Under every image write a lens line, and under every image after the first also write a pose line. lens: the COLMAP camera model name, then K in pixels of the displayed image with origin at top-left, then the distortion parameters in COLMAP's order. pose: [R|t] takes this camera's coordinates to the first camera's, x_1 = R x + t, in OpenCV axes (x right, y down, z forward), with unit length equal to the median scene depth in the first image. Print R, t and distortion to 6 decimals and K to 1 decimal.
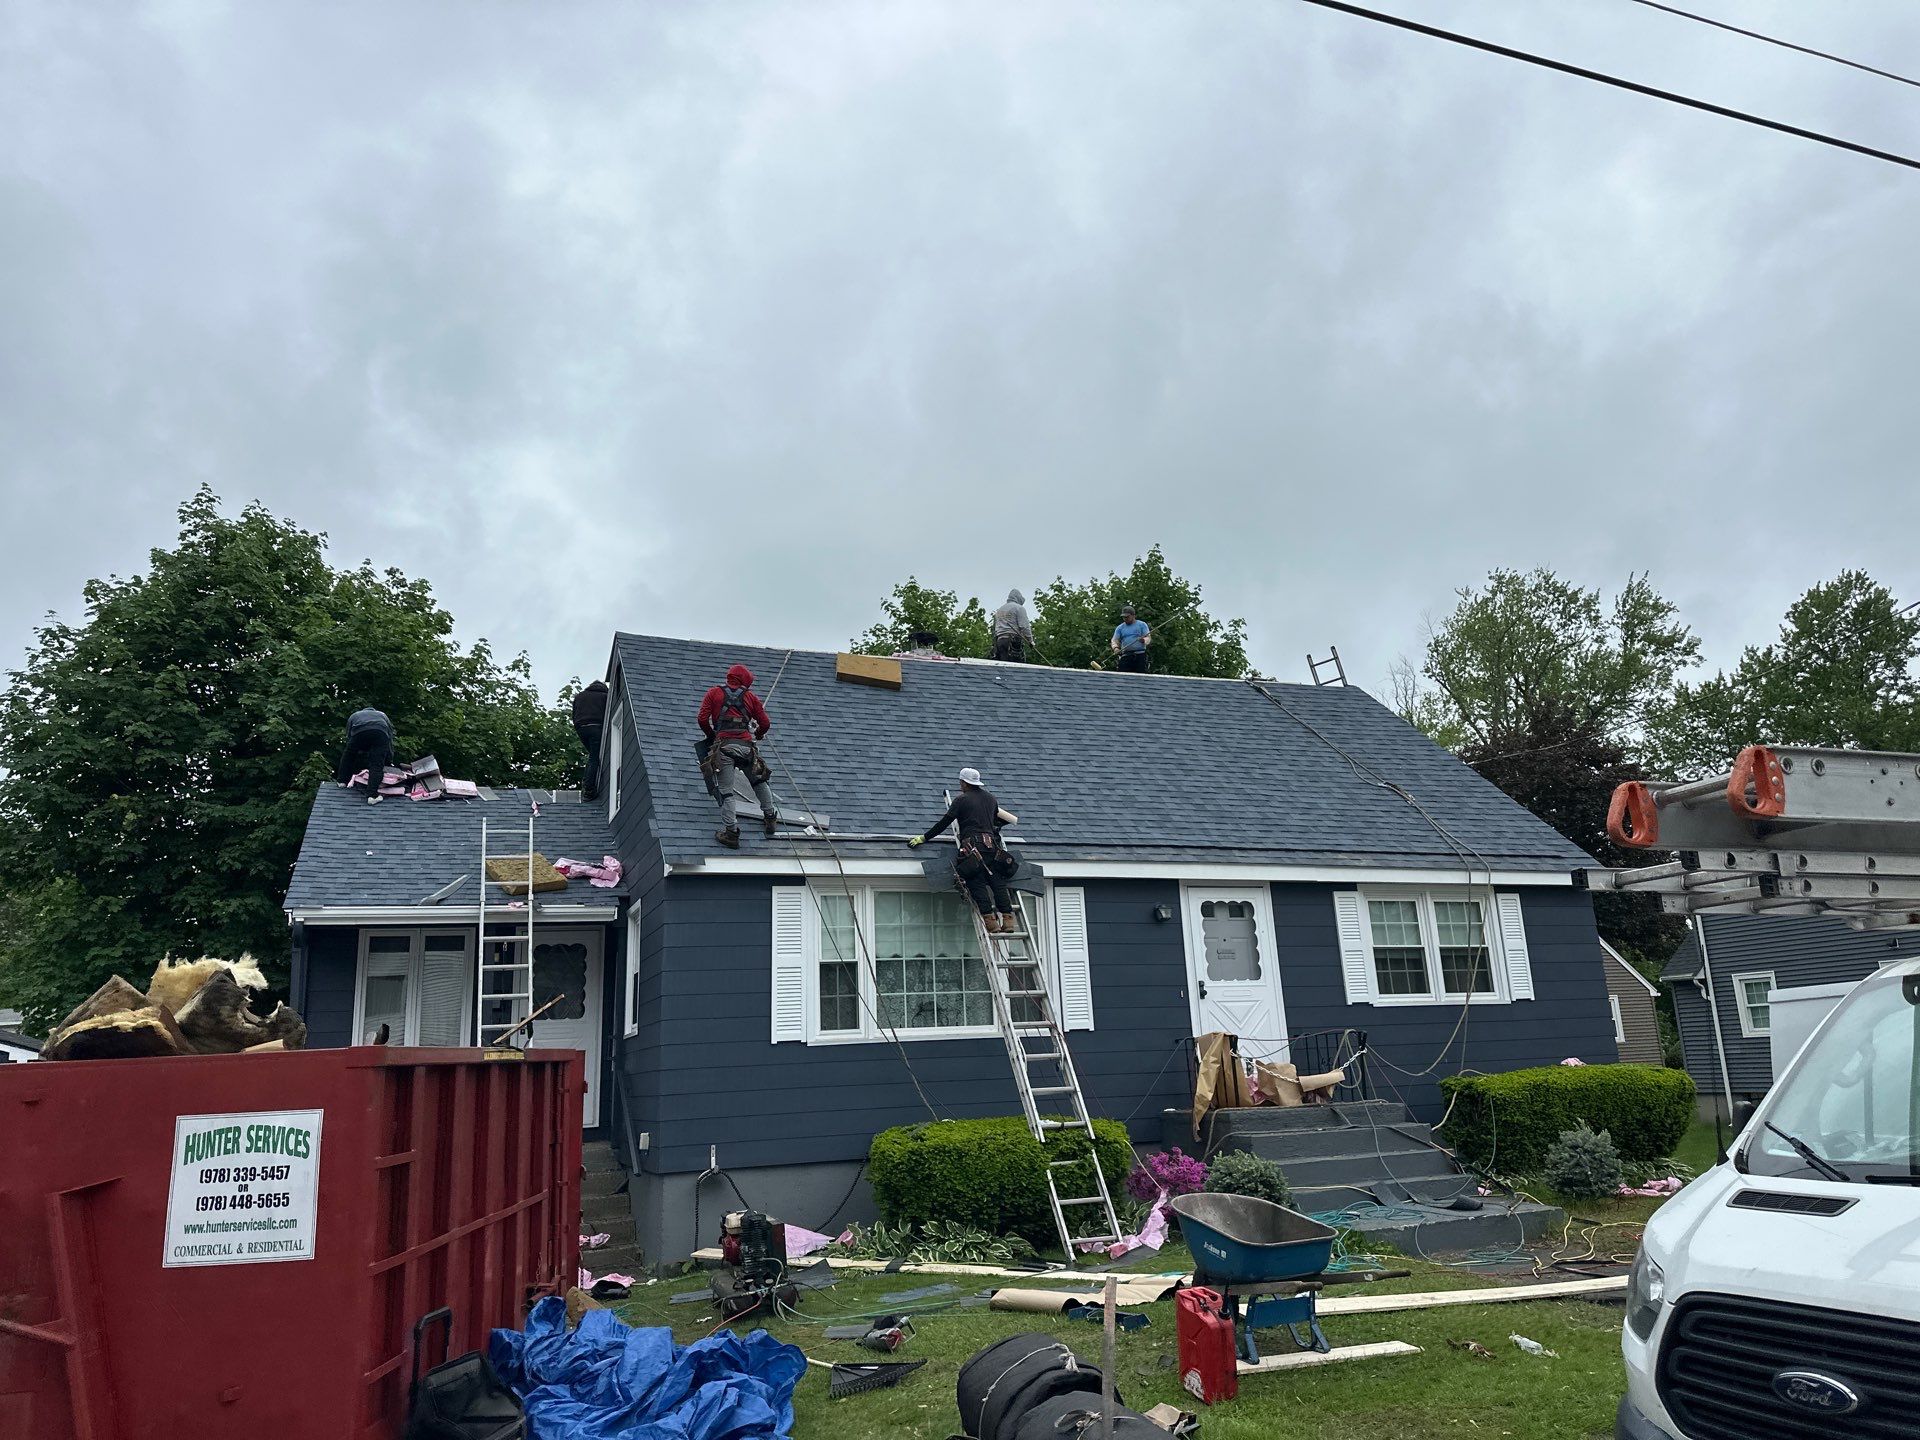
lens RADIAL K [[1326.7, 0, 967.1], [0, 1326.7, 726.6], [0, 0, 1]] dist [0.154352, -0.202486]
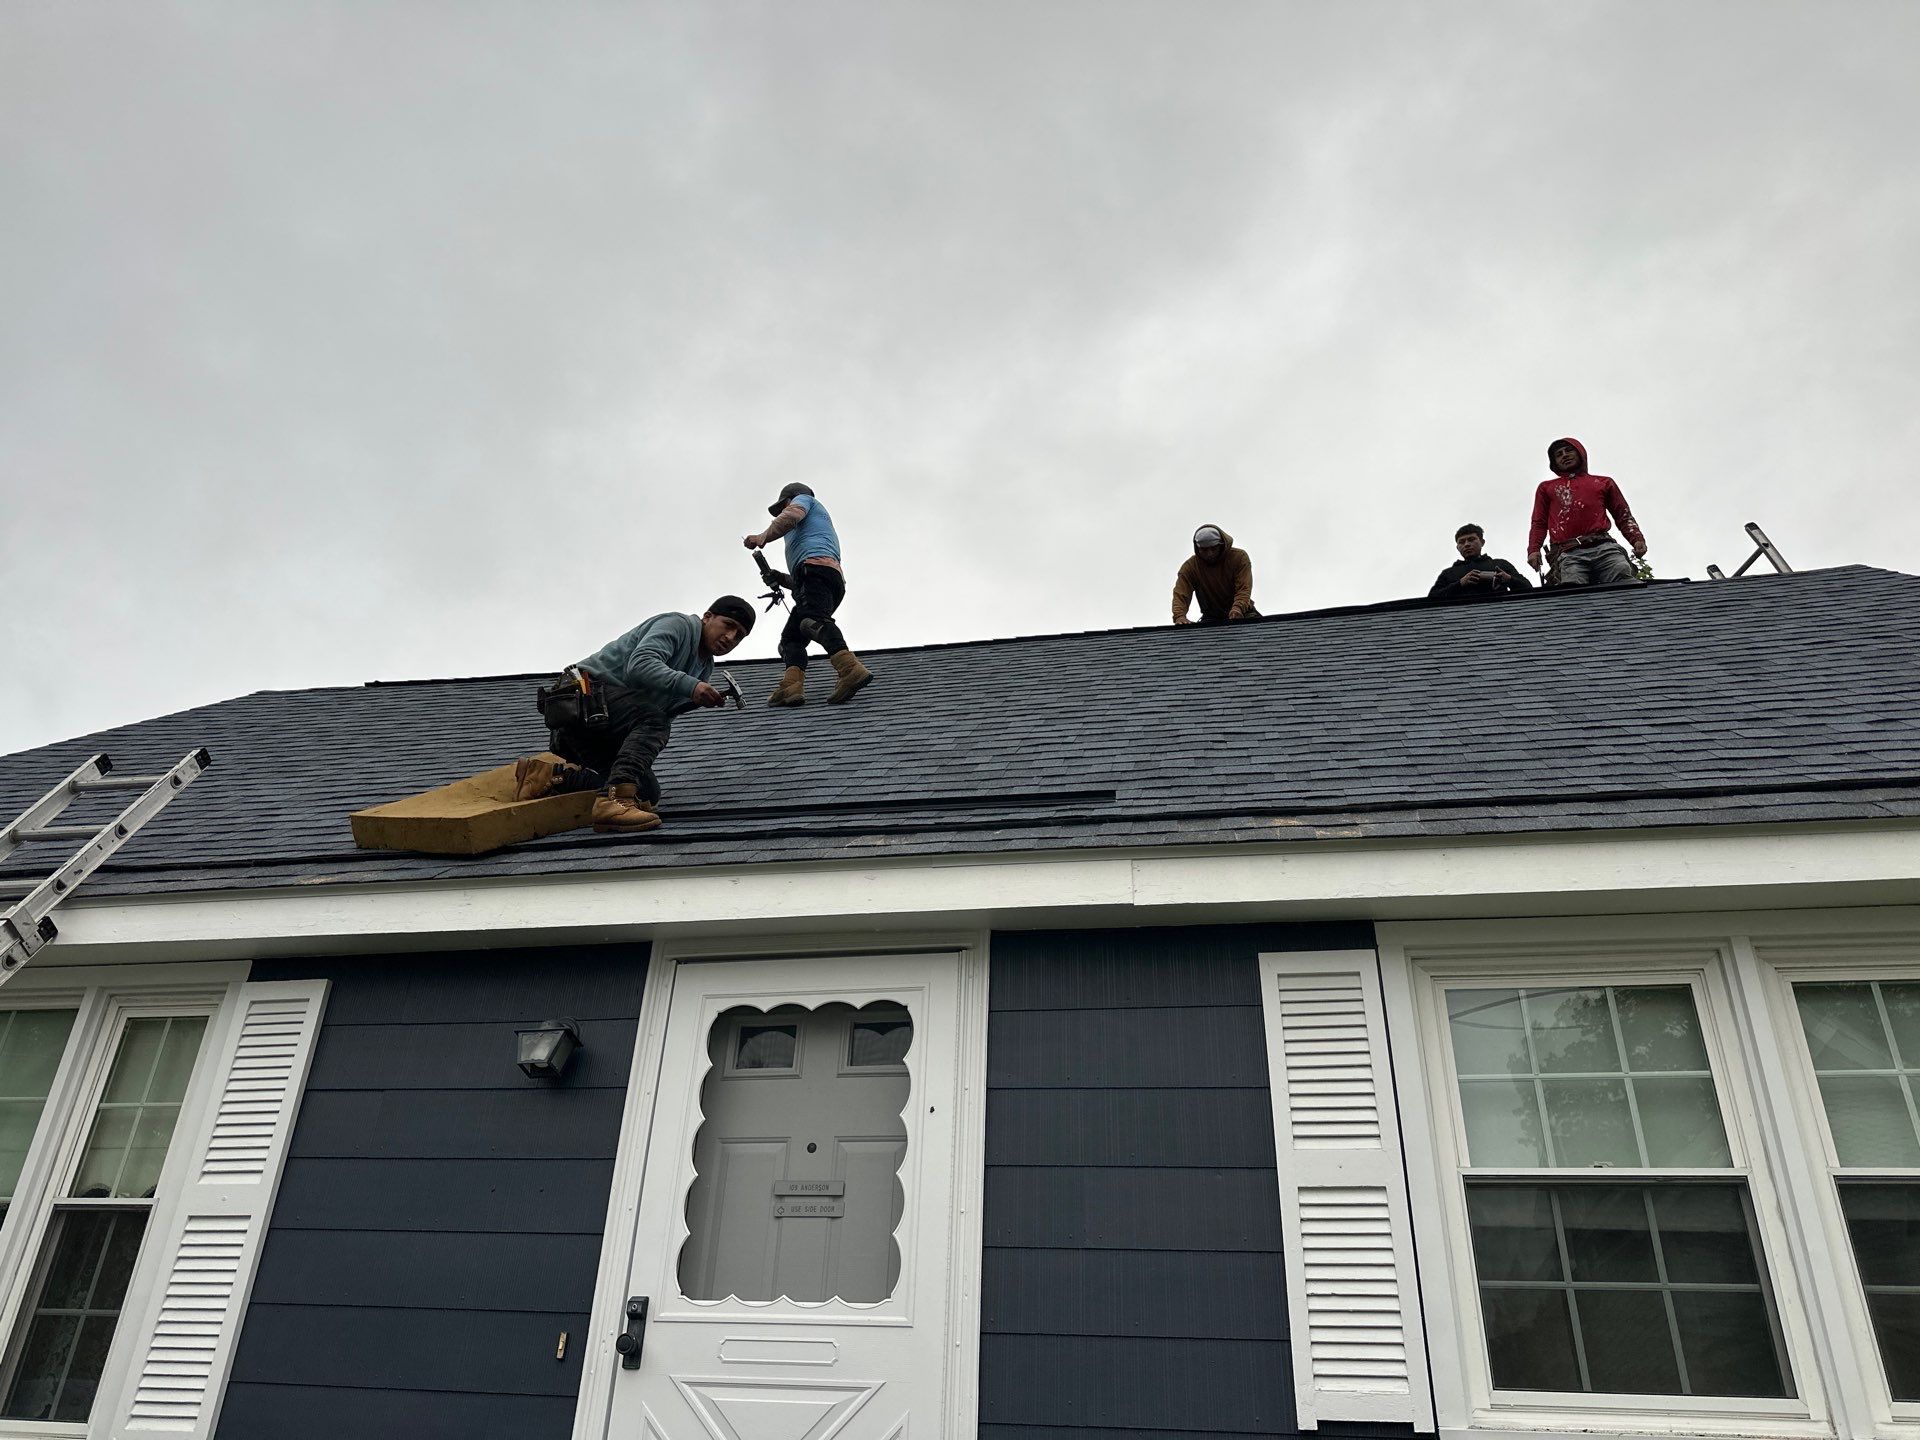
lens RADIAL K [[1396.1, 0, 958.8], [0, 1396.1, 690.2], [0, 0, 1]] dist [0.058929, -0.074079]
pose [[0.831065, -0.199550, -0.519145, 0.377679], [0.060061, 0.960160, -0.272920, 0.145475], [0.552923, 0.195633, 0.809940, 0.738426]]
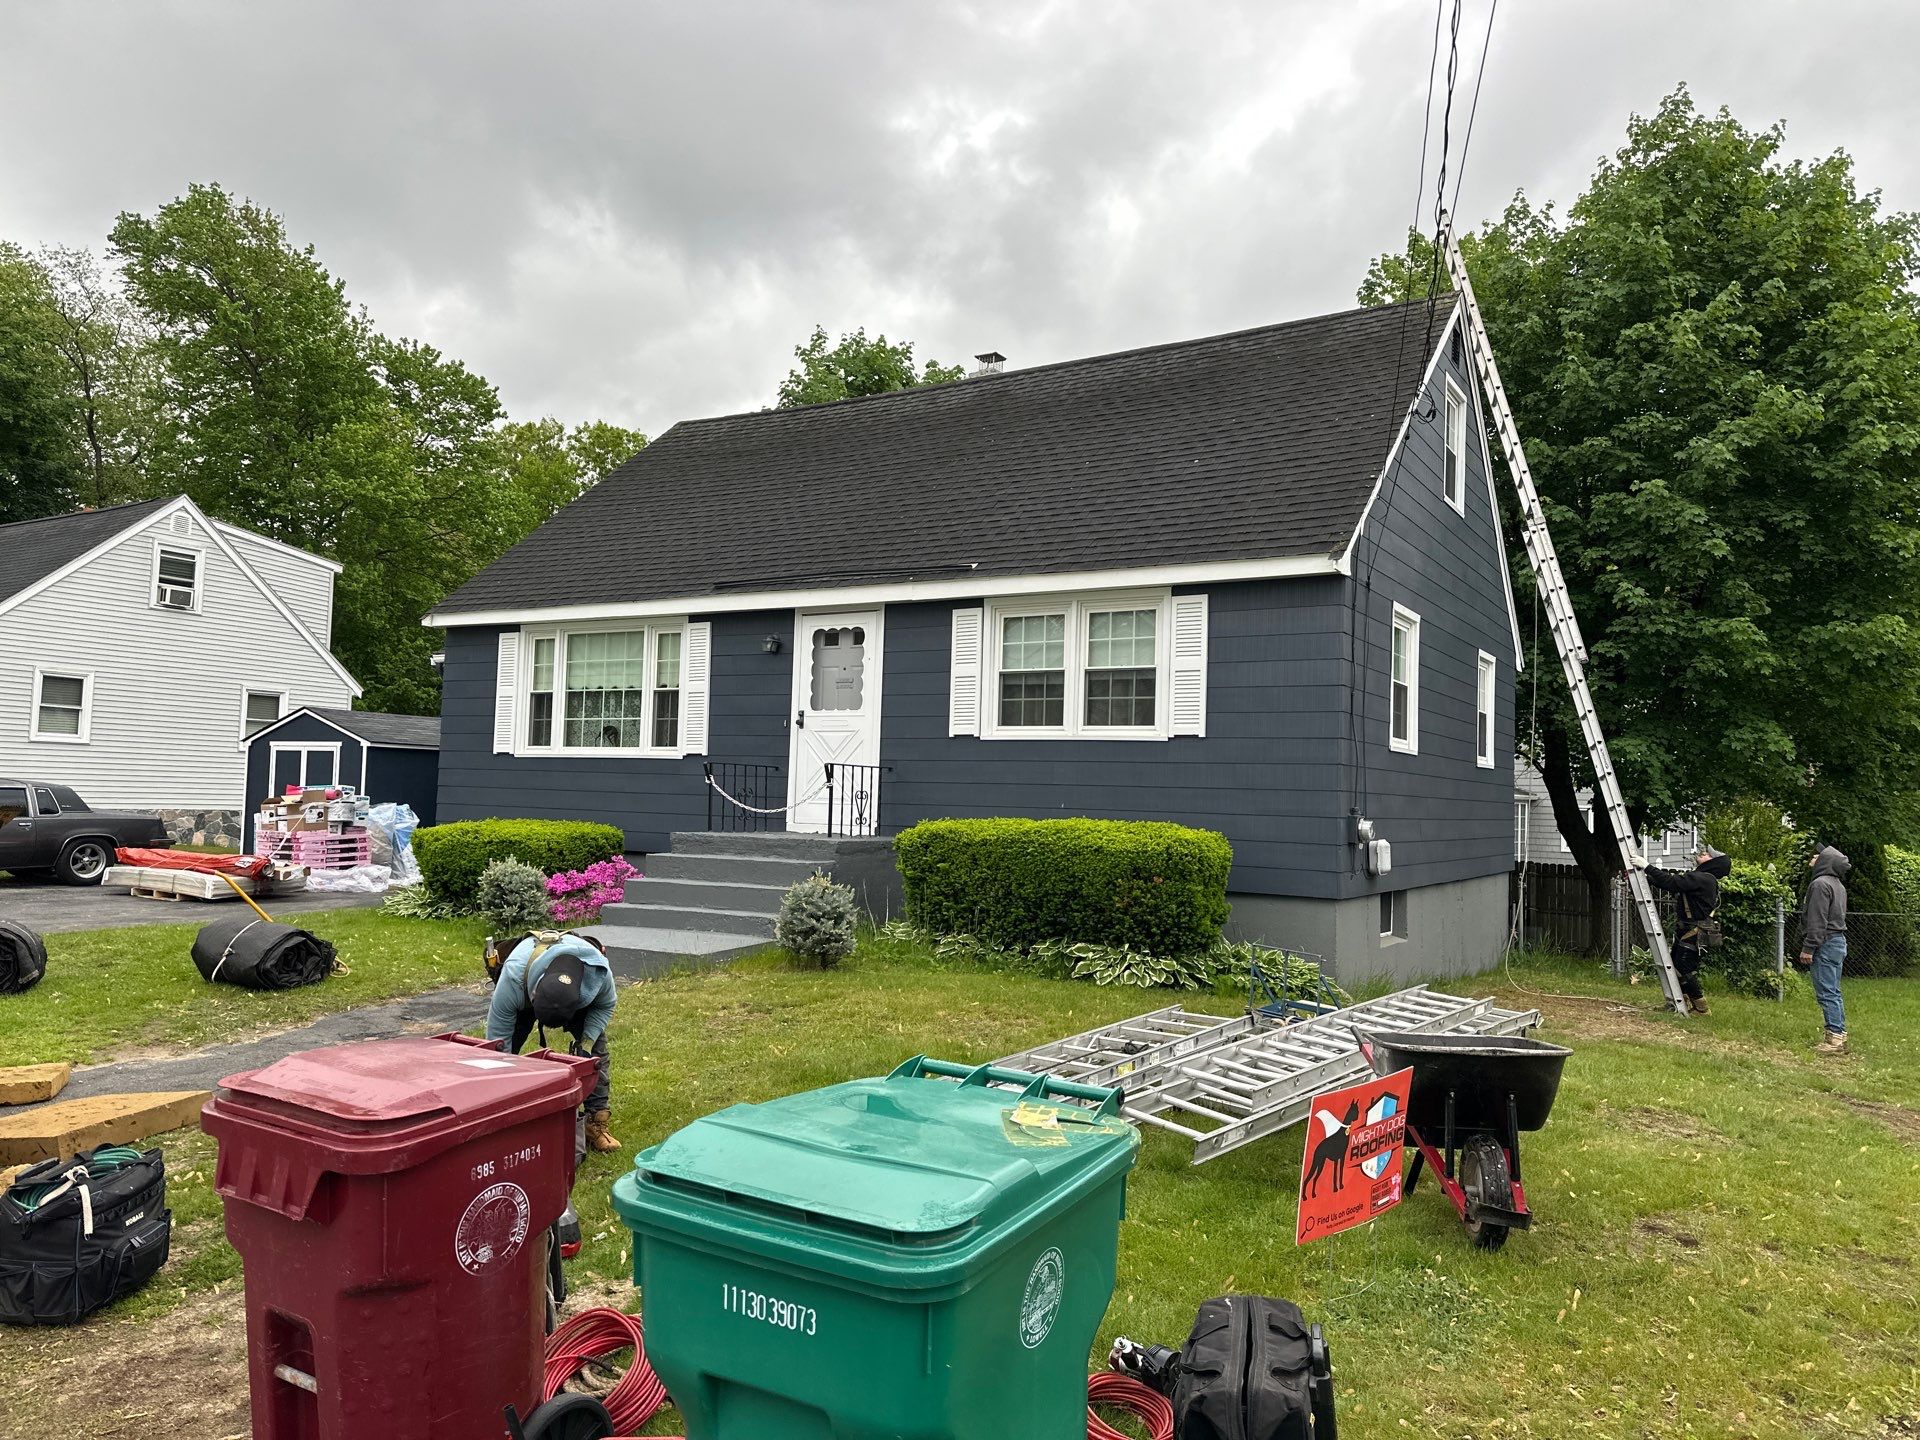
lens RADIAL K [[1332.3, 0, 961.4], [0, 1332.3, 722.6], [0, 0, 1]] dist [0.114392, -0.160427]
pose [[0.603796, 0.014963, -0.796999, 0.960263], [0.138269, 0.982702, 0.123200, 0.090185], [0.785056, -0.184588, 0.591282, 0.488391]]
